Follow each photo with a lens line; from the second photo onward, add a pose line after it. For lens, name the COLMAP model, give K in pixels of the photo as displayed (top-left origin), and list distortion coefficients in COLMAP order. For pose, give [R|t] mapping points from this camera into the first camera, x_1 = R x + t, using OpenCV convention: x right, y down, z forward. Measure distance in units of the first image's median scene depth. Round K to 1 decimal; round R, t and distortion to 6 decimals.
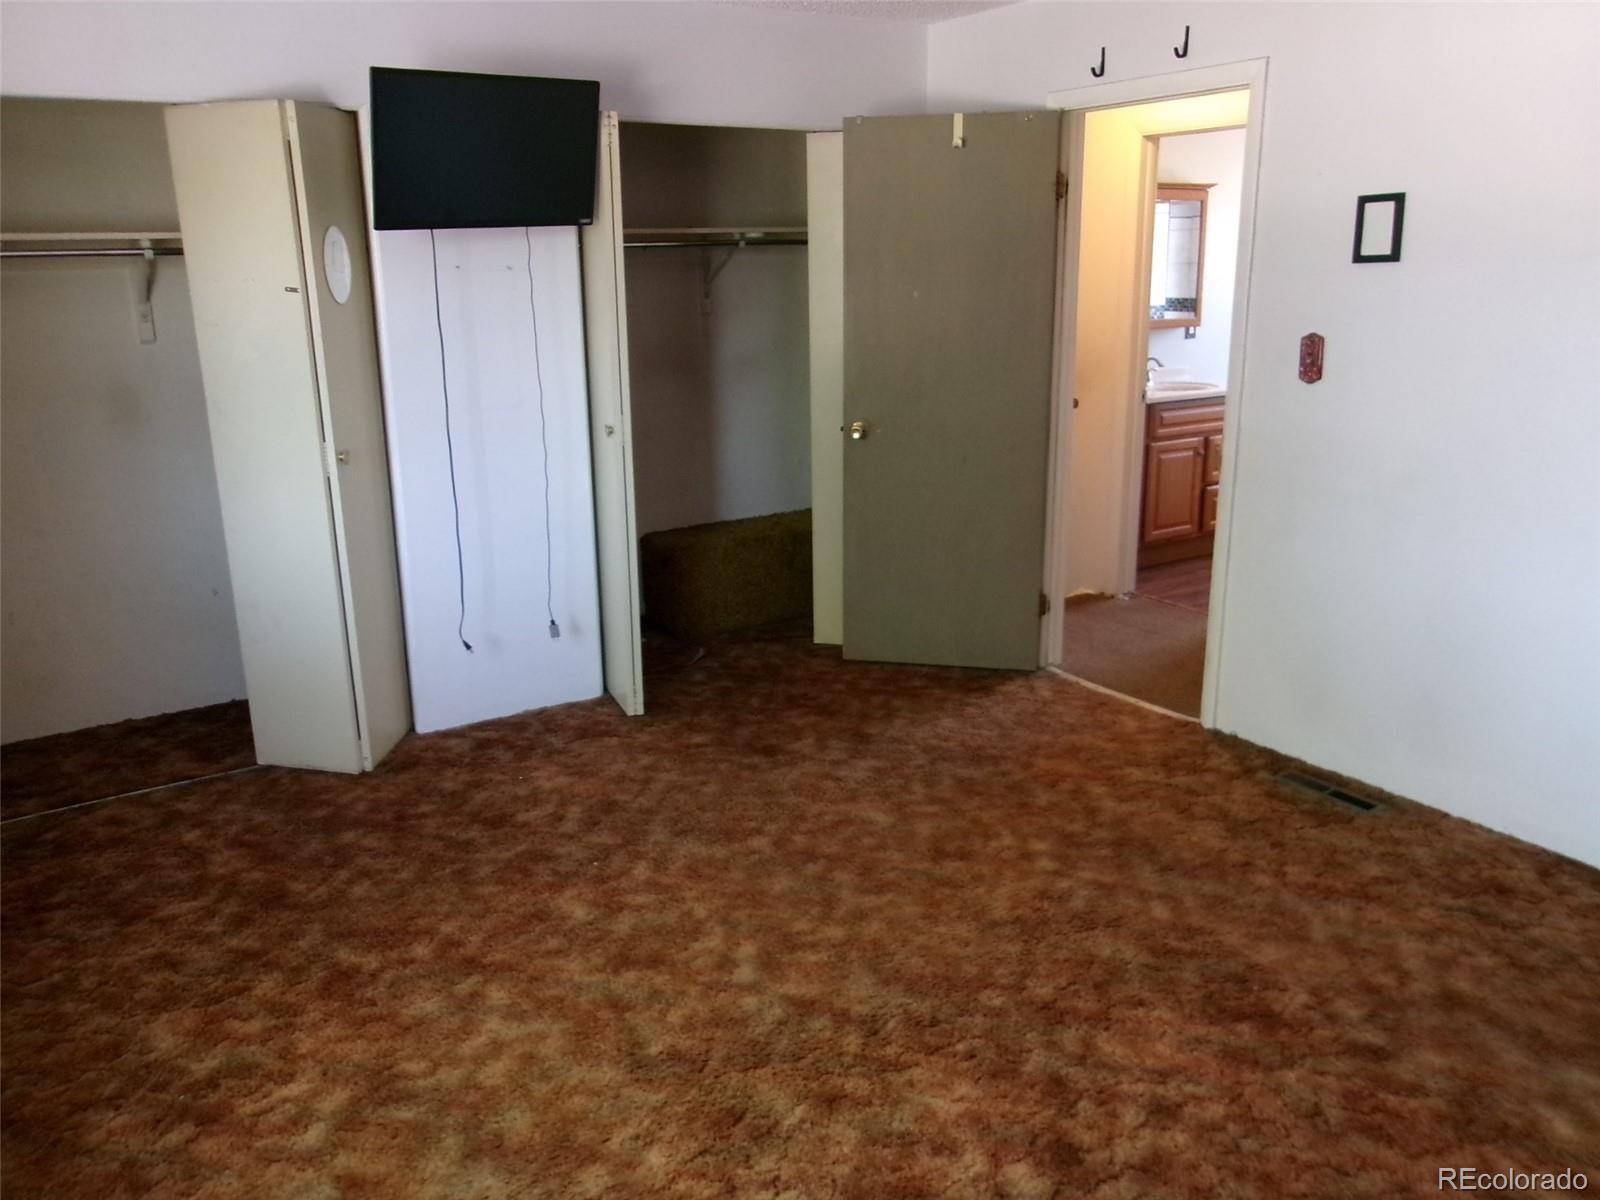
lens RADIAL K [[1256.9, 0, 799.2], [0, 1256.9, 588.0], [0, 0, 1]] dist [-0.026149, 0.042422]
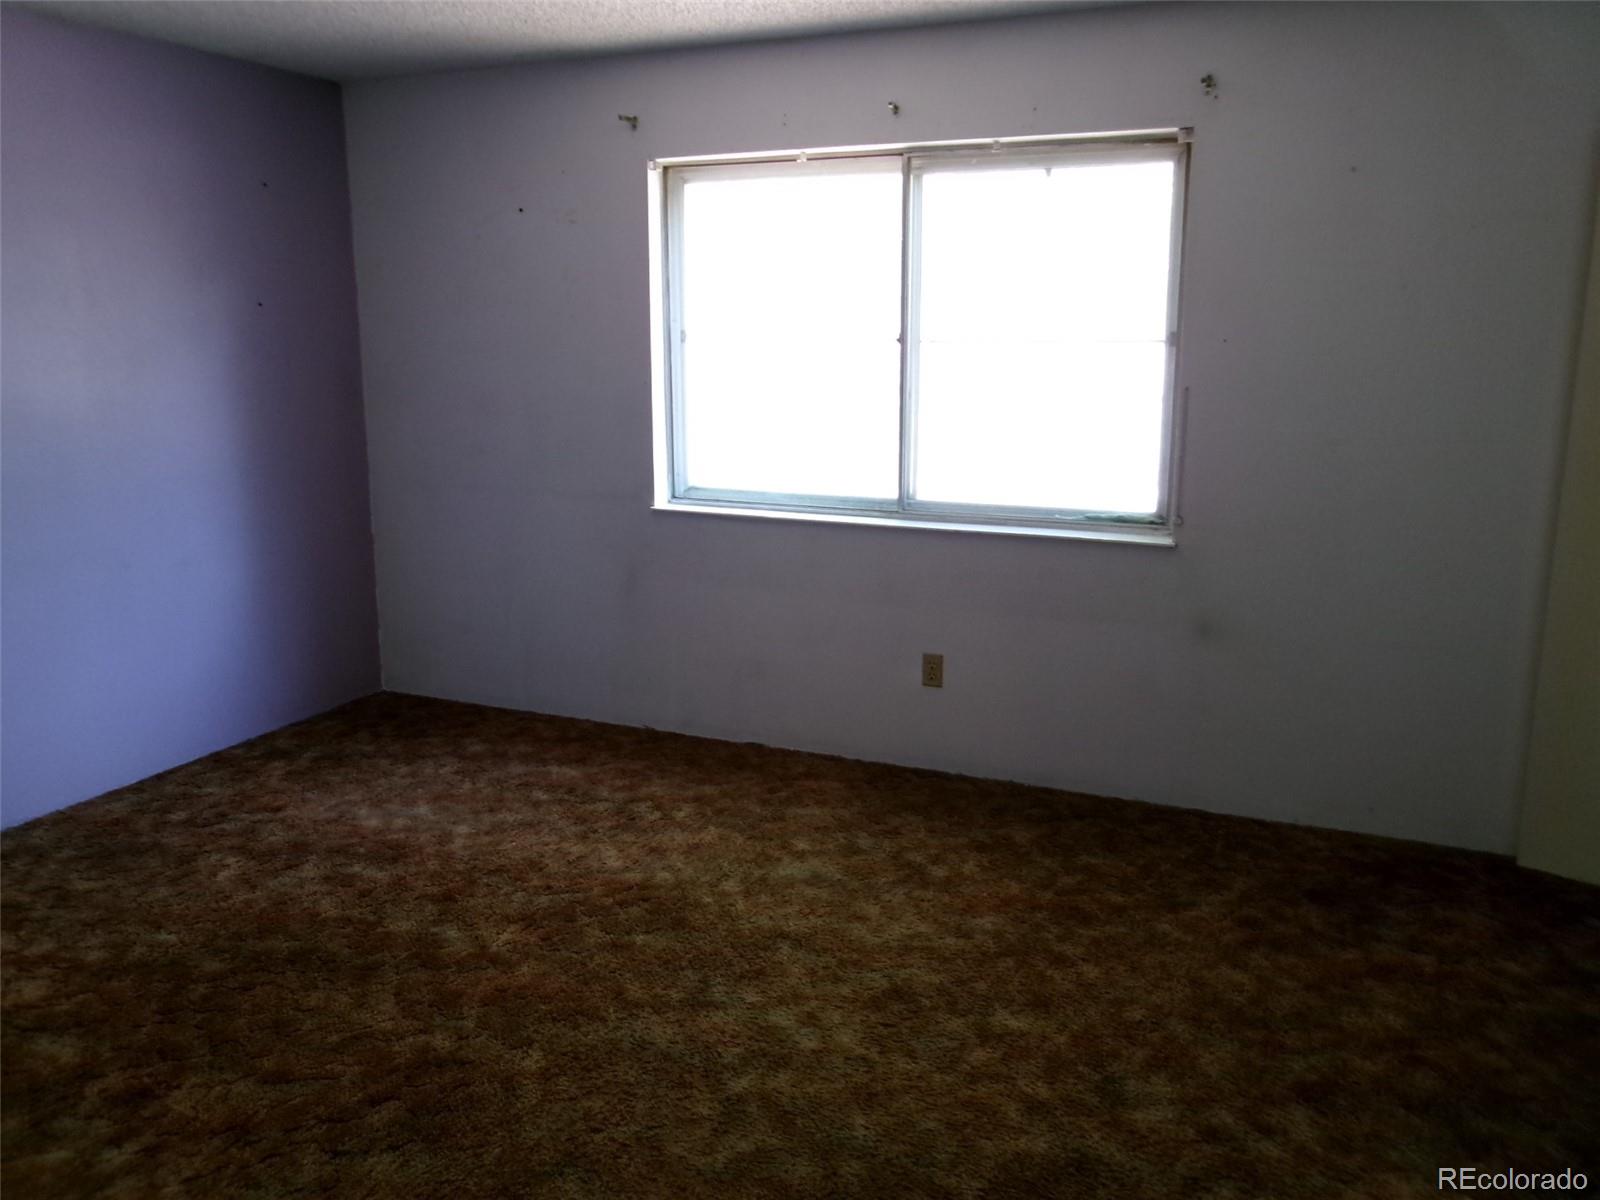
lens RADIAL K [[1256.9, 0, 799.2], [0, 1256.9, 588.0], [0, 0, 1]] dist [-0.026149, 0.042422]
pose [[-0.841131, 0.128096, -0.525443, 0.299889], [-0.127931, 0.896849, 0.423433, -0.296745], [0.525484, 0.423383, -0.737979, 1.135013]]
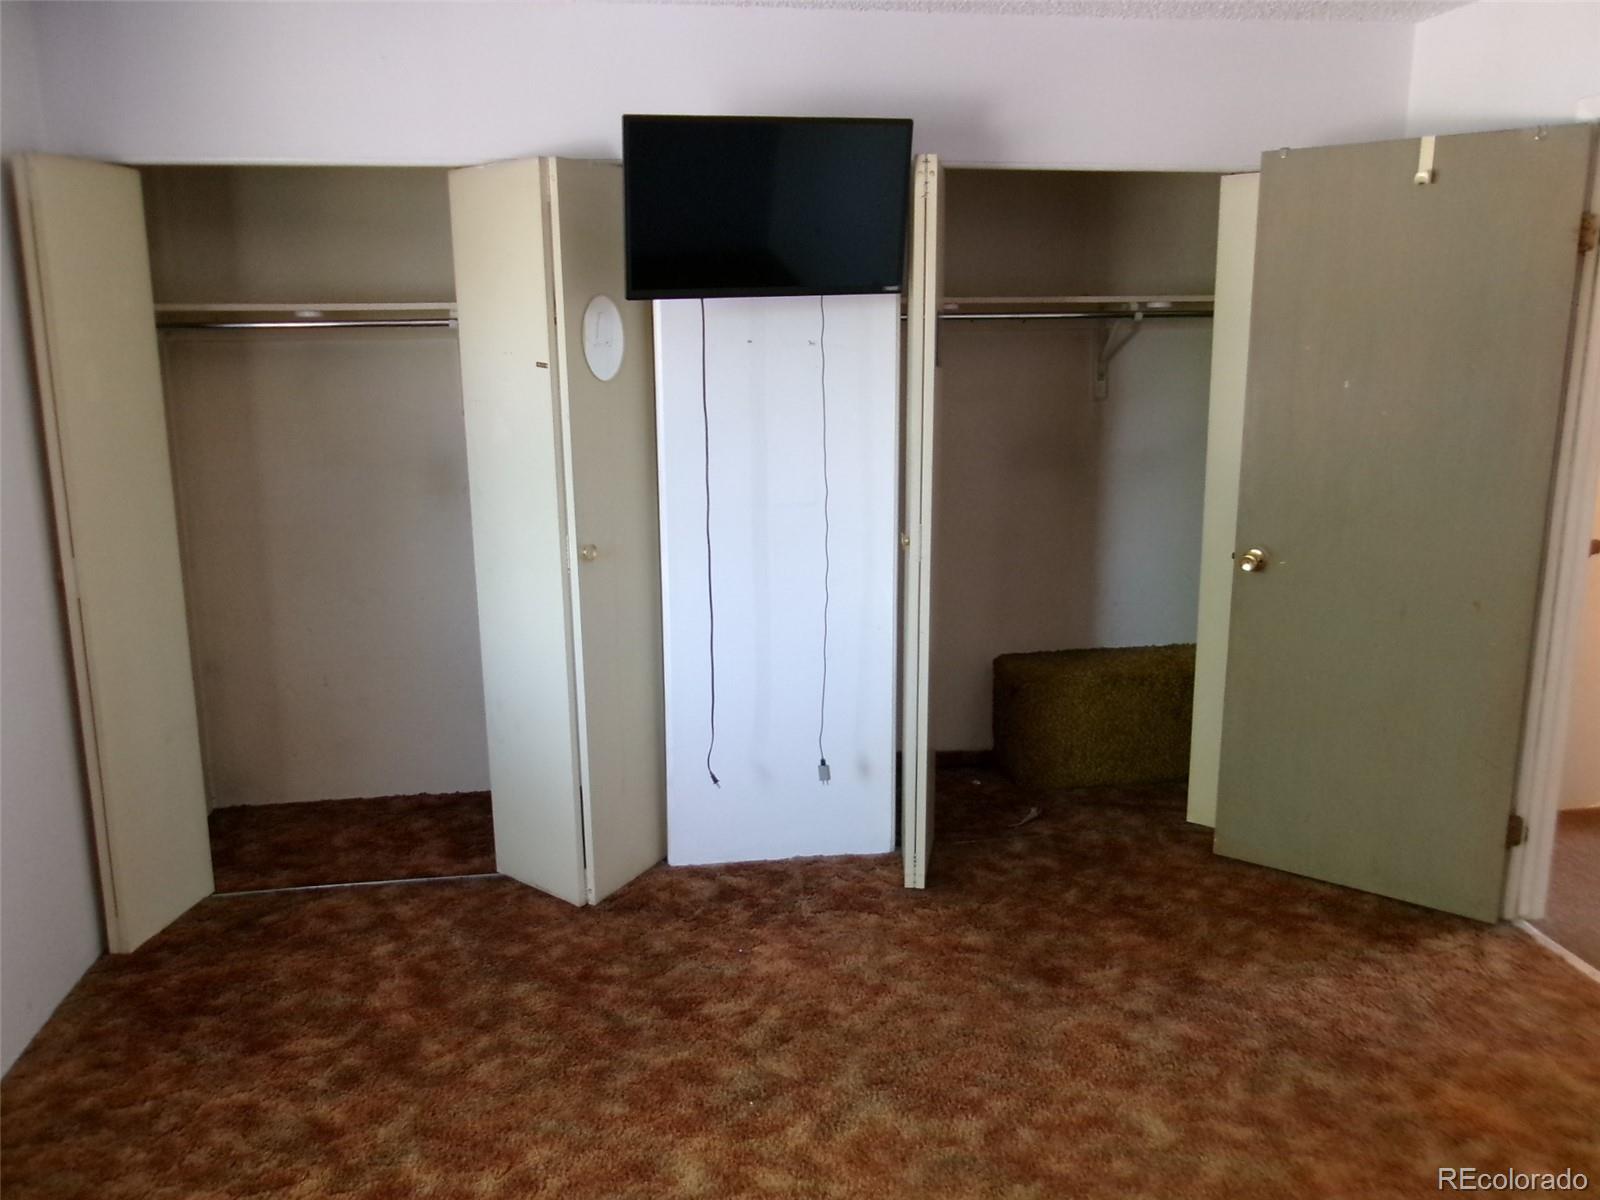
lens RADIAL K [[1263.5, 0, 796.1], [0, 1263.5, 580.0], [0, 0, 1]] dist [-0.023673, 0.069367]
pose [[0.906792, 0.089582, -0.411951, 0.131377], [-0.113193, 0.993017, -0.033224, -0.067287], [0.406098, 0.076757, 0.910600, 0.232602]]
